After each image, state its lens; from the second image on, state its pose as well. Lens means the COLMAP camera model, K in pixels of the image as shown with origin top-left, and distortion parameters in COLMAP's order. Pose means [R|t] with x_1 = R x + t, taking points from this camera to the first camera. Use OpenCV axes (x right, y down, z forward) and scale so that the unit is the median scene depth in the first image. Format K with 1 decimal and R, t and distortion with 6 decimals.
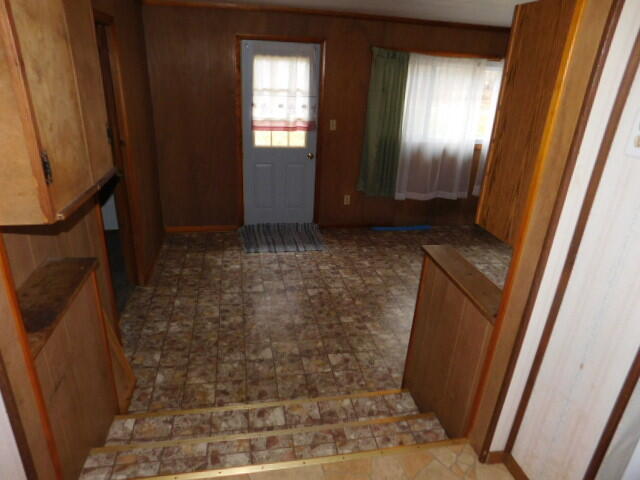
lens RADIAL K [[421.8, 0, 320.0], [0, 421.8, 241.2], [0, 0, 1]] dist [-0.051505, 0.025124]
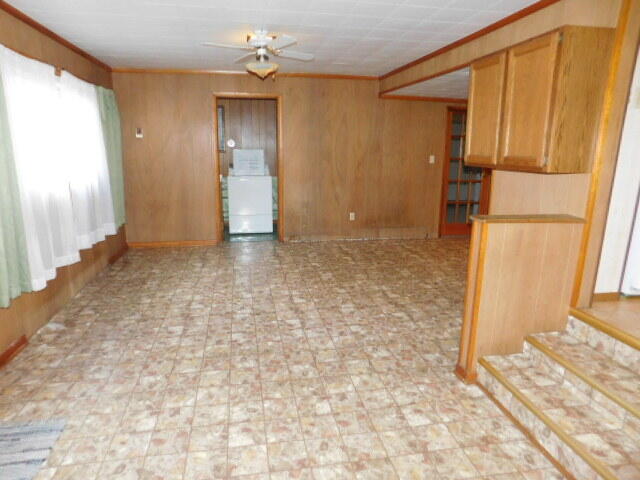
lens RADIAL K [[421.8, 0, 320.2], [0, 421.8, 241.7], [0, 0, 1]] dist [-0.051505, 0.025124]
pose [[0.005923, -0.279284, 0.960190, -0.391636], [0.371525, 0.892090, 0.257185, -0.180022], [-0.928404, 0.355211, 0.109045, 0.613280]]
